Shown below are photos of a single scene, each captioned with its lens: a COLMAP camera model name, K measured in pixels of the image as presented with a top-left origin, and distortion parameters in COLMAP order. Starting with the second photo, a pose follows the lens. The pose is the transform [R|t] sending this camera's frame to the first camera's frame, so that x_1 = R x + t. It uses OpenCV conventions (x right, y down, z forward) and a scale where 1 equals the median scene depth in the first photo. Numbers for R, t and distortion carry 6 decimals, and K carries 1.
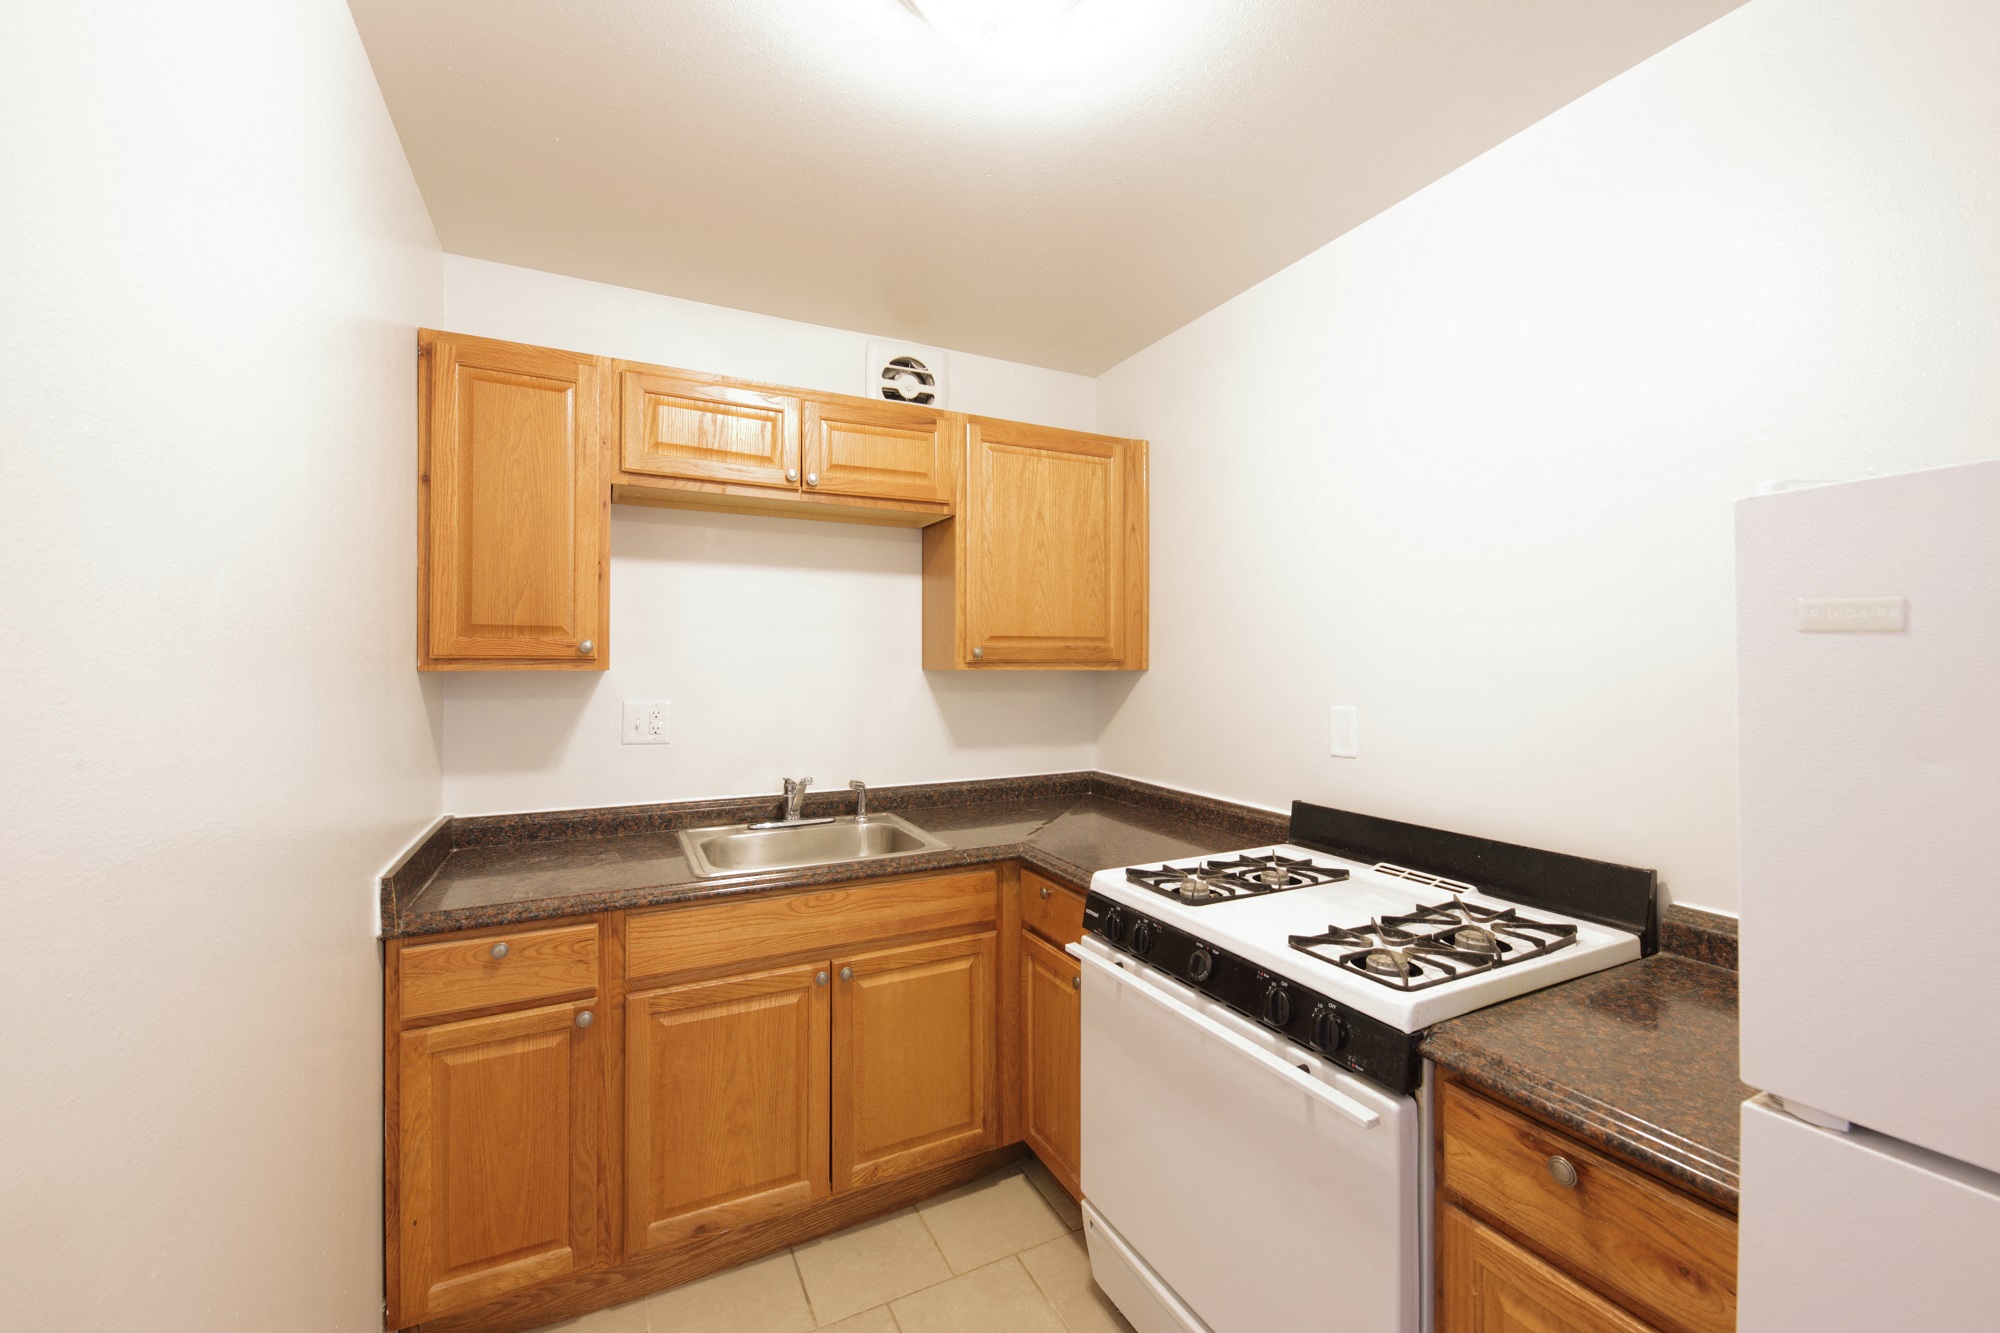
lens RADIAL K [[794.1, 0, 1003.5], [0, 794.1, 660.2], [0, 0, 1]] dist [0.002338, 0.000005]
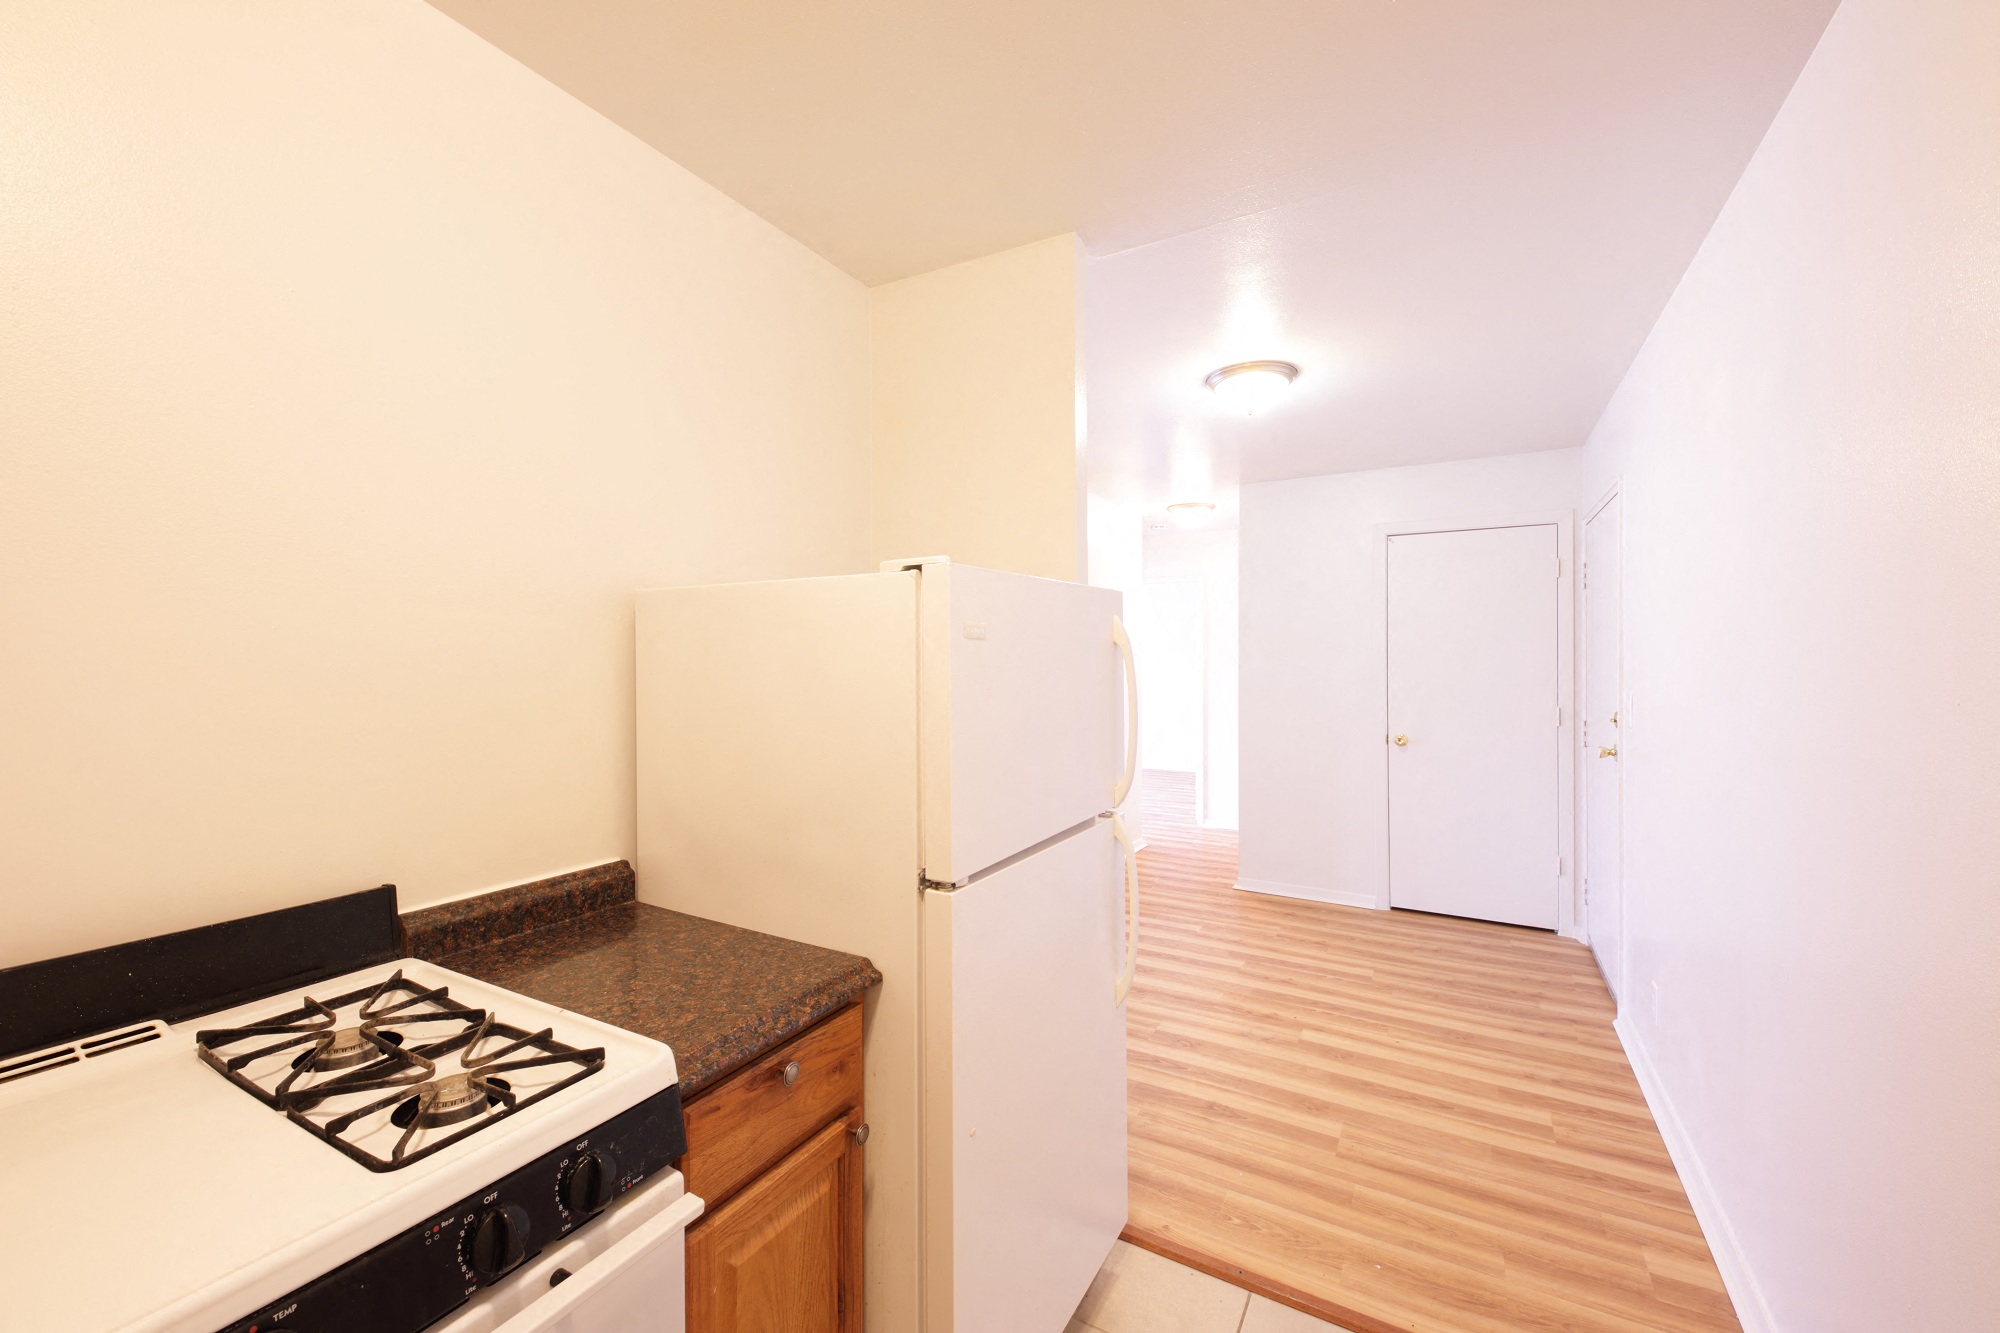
lens RADIAL K [[794.1, 0, 1003.5], [0, 794.1, 660.2], [0, 0, 1]] dist [0.002338, 0.000005]
pose [[-0.553000, -0.001072, 0.833180, -0.371872], [0.003208, 0.999989, 0.003417, 0.011913], [-0.833175, 0.004562, -0.552991, 1.095436]]
